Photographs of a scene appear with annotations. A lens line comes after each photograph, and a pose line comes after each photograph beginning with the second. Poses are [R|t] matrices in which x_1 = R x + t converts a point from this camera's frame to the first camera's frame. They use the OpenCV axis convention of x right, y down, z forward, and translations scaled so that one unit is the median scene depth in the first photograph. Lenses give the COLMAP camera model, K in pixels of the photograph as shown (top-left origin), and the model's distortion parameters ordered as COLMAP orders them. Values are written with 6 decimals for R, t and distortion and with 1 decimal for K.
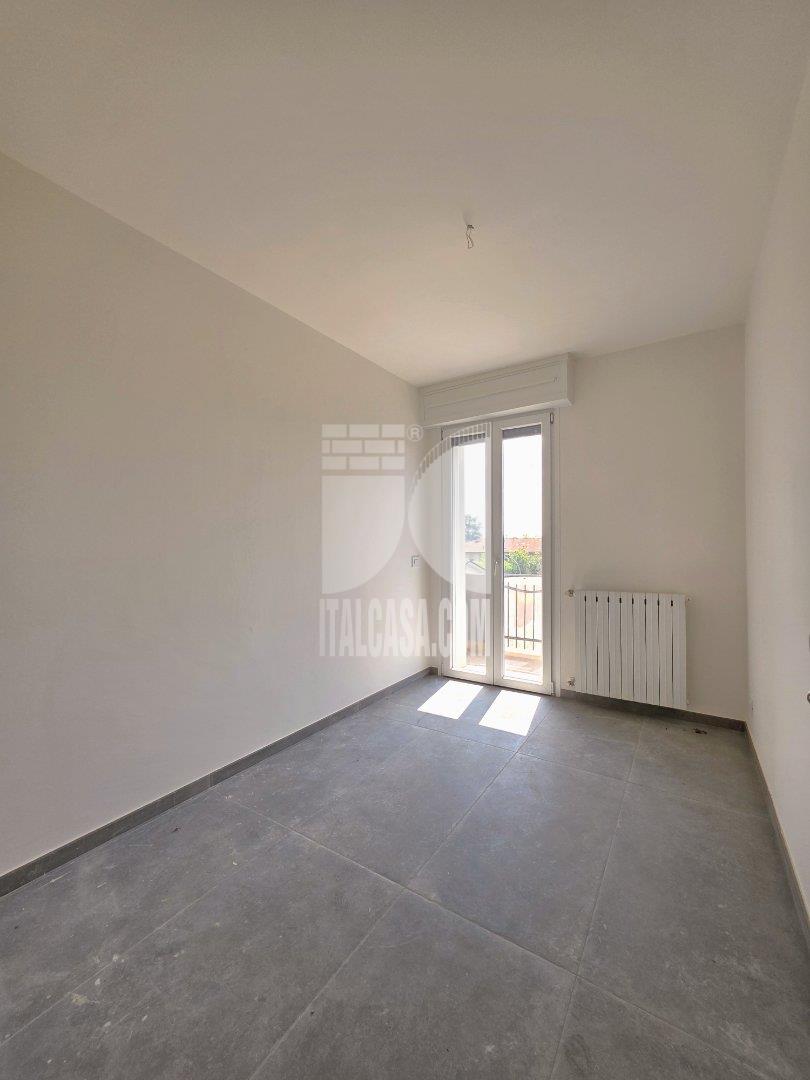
lens RADIAL K [[433.3, 0, 405.0], [0, 433.3, 540.0], [0, 0, 1]] dist [0.001215, 0.000170]
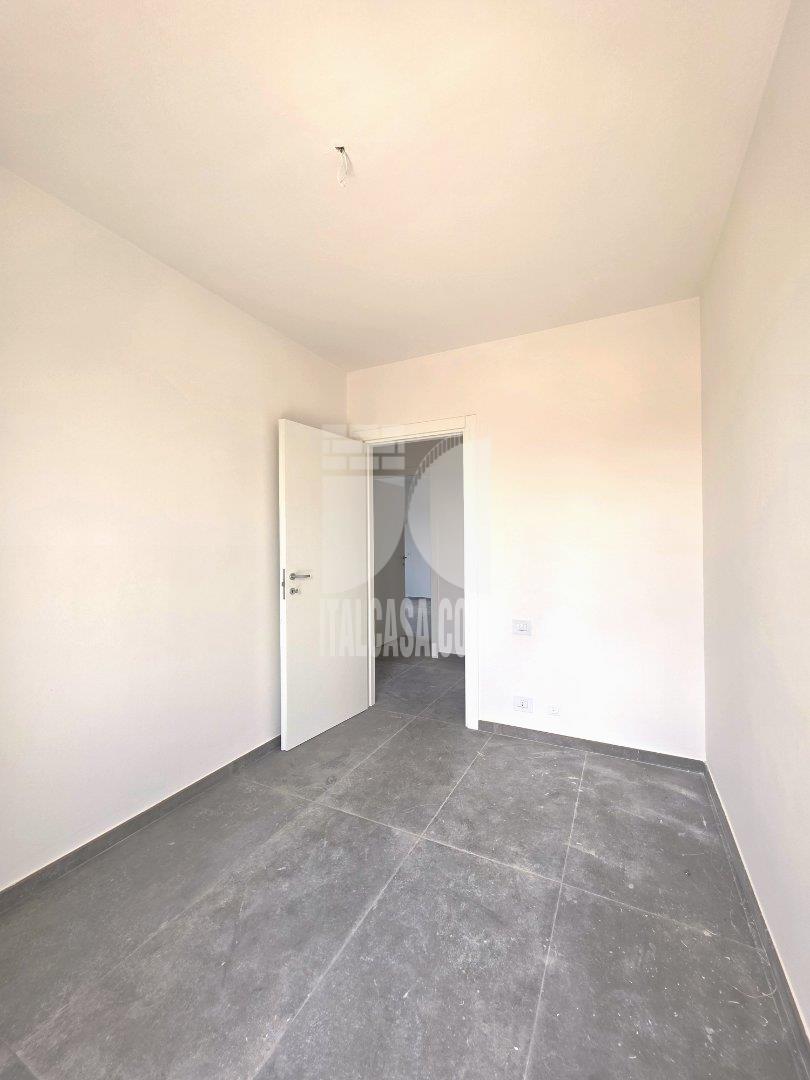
lens RADIAL K [[433.3, 0, 405.0], [0, 433.3, 540.0], [0, 0, 1]] dist [0.001215, 0.000170]
pose [[-0.993641, 0.015594, -0.111509, 0.170686], [0.017115, 0.999773, -0.012703, -0.016363], [0.111285, -0.014531, -0.993682, 2.258343]]
